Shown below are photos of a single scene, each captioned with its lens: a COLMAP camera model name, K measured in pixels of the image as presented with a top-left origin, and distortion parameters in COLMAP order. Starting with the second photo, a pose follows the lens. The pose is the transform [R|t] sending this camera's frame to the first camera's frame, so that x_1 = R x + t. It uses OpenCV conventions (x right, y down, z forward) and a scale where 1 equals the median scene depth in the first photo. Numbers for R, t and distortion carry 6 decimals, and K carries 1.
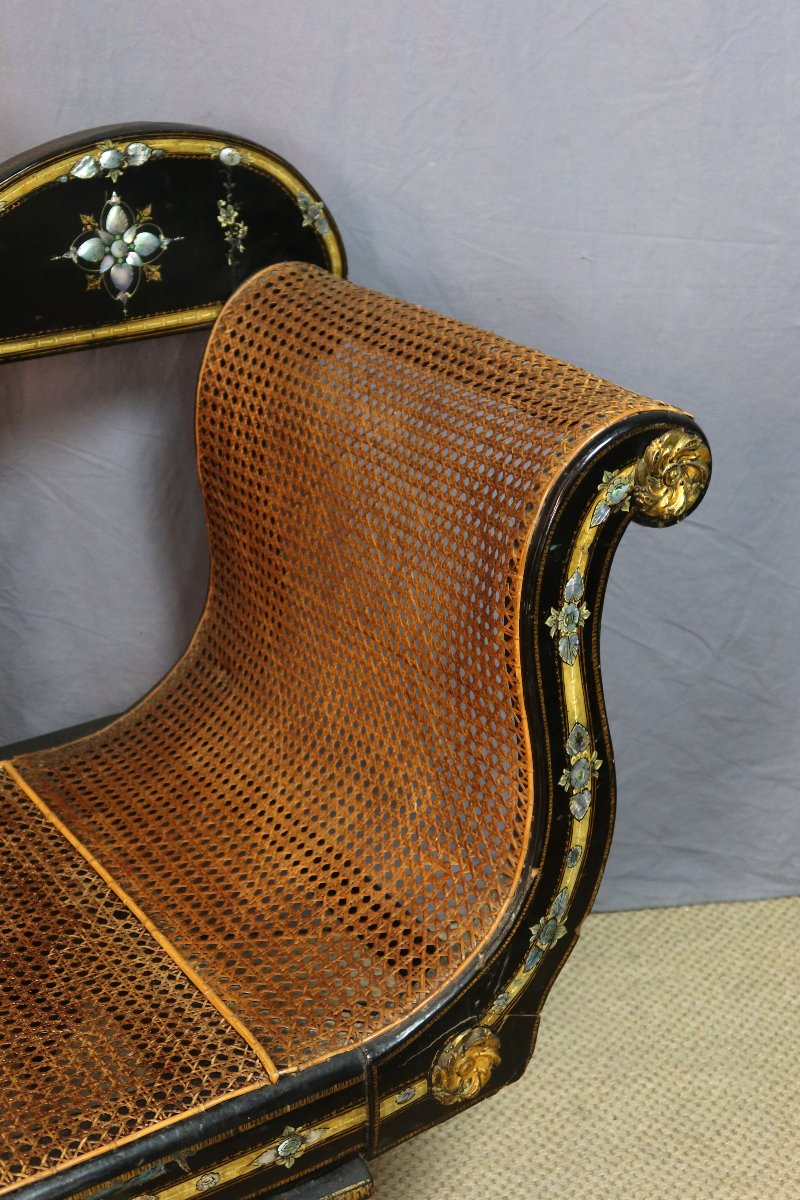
lens RADIAL K [[1746.6, 0, 406.2], [0, 1746.6, 598.5], [0, 0, 1]] dist [-0.003195, 0.000000]
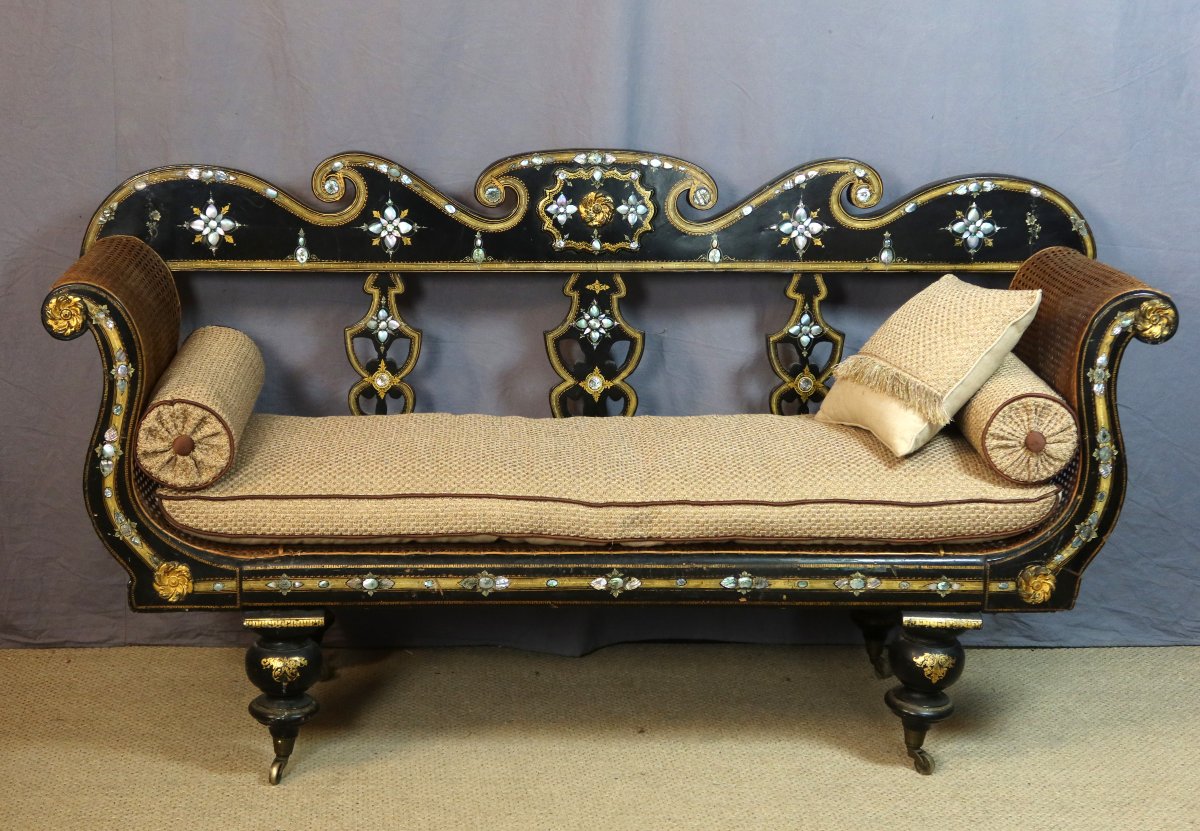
lens RADIAL K [[2010.3, 0, 575.9], [0, 2010.3, 386.6], [0, 0, 1]] dist [0.031214, 0.000000]
pose [[0.862373, 0.112671, -0.493576, 0.726294], [-0.216209, 0.963508, -0.157814, 0.532515], [0.457784, 0.242810, 0.855265, -1.422426]]
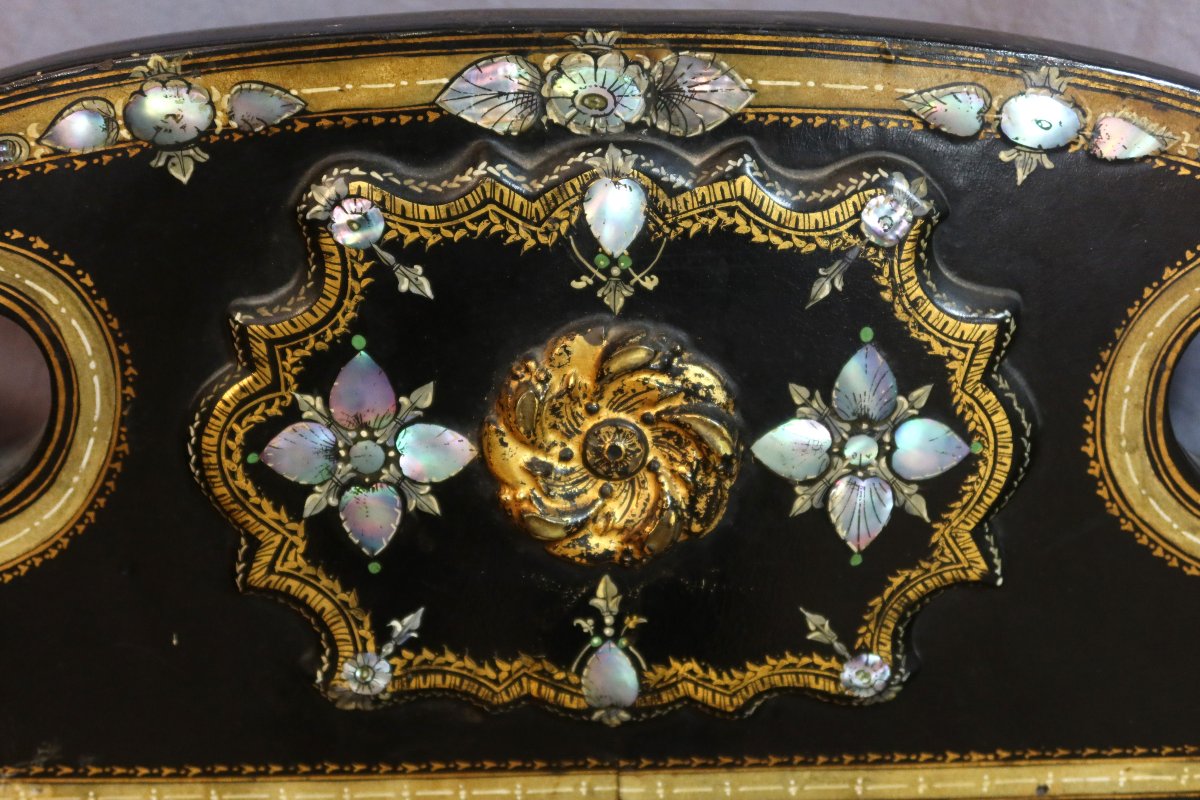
lens RADIAL K [[1703.0, 0, 605.0], [0, 1703.0, 399.7], [0, 0, 1]] dist [-0.016241, 0.000000]
pose [[0.837490, 0.189043, -0.512712, -0.439010], [-0.221832, 0.975081, -0.002828, -0.133542], [0.499401, 0.116105, 0.858556, 0.550033]]
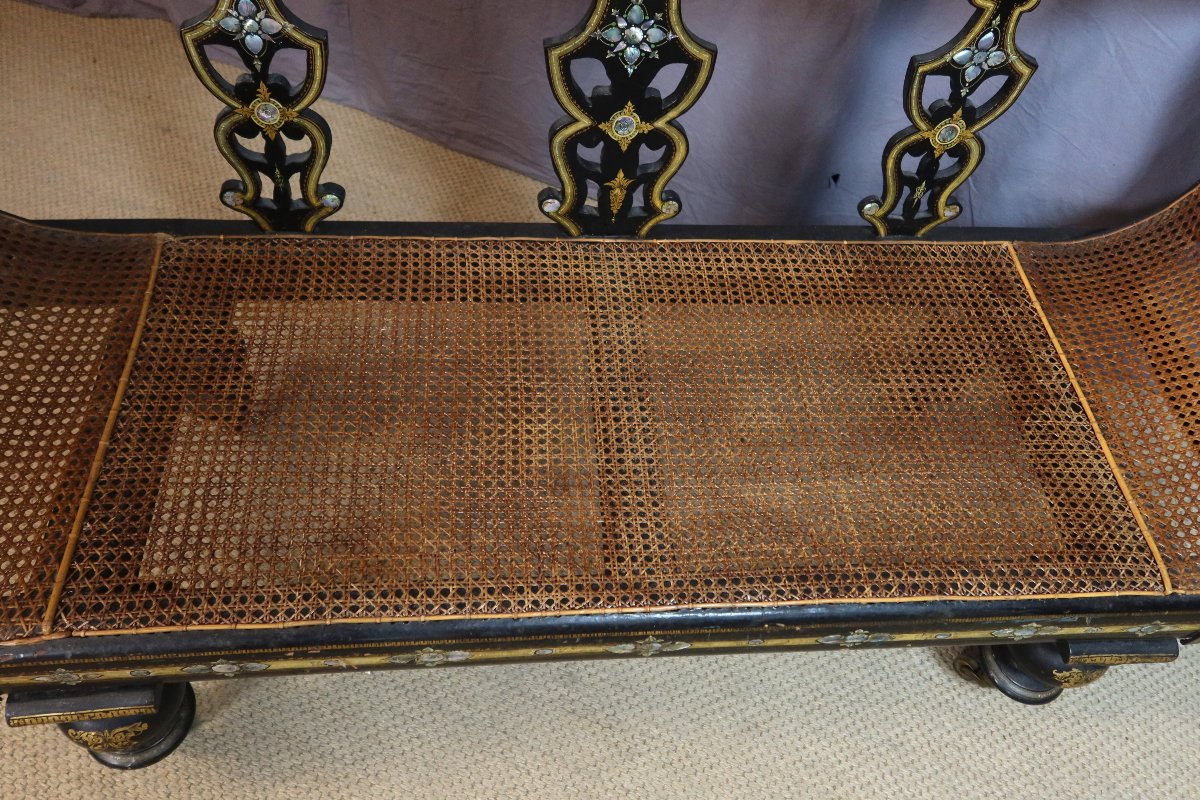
lens RADIAL K [[961.0, 0, 595.5], [0, 961.0, 398.6], [0, 0, 1]] dist [-0.013101, 0.012154]
pose [[0.867259, 0.433431, -0.244949, -0.329861], [-0.283007, 0.833977, 0.473697, -0.094576], [0.409597, -0.341496, 0.845938, 0.164554]]
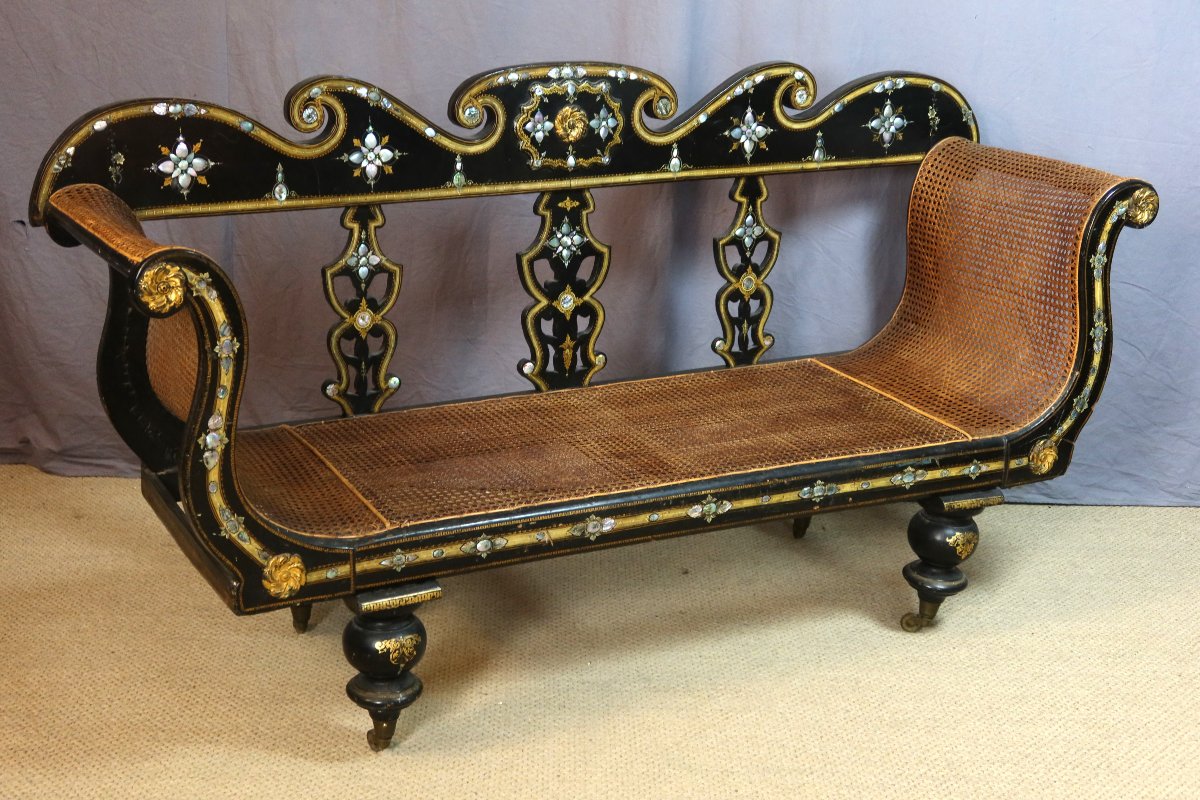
lens RADIAL K [[1746.6, 0, 594.8], [0, 1746.6, 391.5], [0, 0, 1]] dist [-0.003195, 0.000000]
pose [[0.992192, 0.053211, -0.112801, -0.296812], [-0.066938, 0.990317, -0.121624, 0.492393], [0.105237, 0.128225, 0.986146, -1.362415]]
